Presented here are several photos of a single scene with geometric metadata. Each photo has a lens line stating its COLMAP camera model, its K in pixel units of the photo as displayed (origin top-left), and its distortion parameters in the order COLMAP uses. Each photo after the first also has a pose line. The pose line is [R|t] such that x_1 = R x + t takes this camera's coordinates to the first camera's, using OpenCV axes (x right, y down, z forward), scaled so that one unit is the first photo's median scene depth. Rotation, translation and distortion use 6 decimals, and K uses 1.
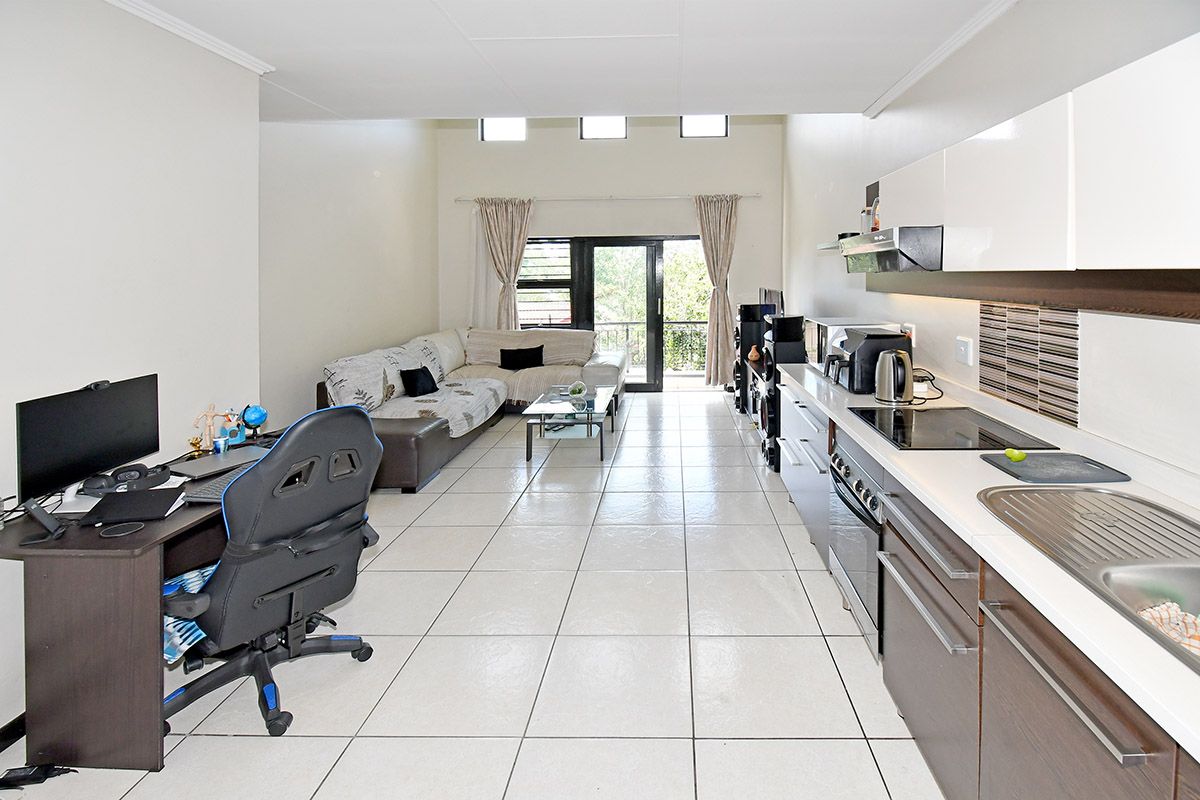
lens RADIAL K [[742.5, 0, 601.3], [0, 742.5, 326.3], [0, 0, 1]] dist [0.035375, -0.093582]
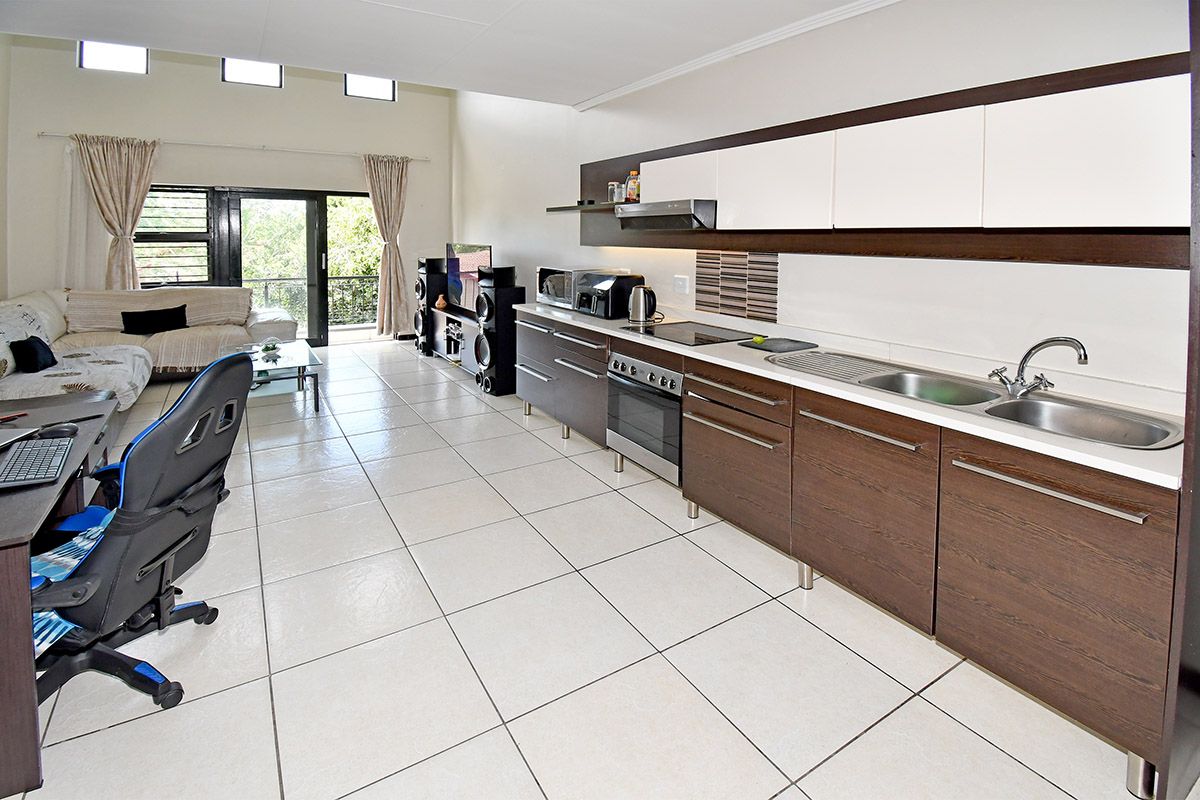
lens RADIAL K [[742.5, 0, 601.3], [0, 742.5, 326.3], [0, 0, 1]] dist [0.035375, -0.093582]
pose [[0.778145, -0.055752, 0.625605, -0.275203], [0.024989, 0.998012, 0.057858, 0.012777], [-0.627587, -0.029388, 0.777991, -0.027881]]
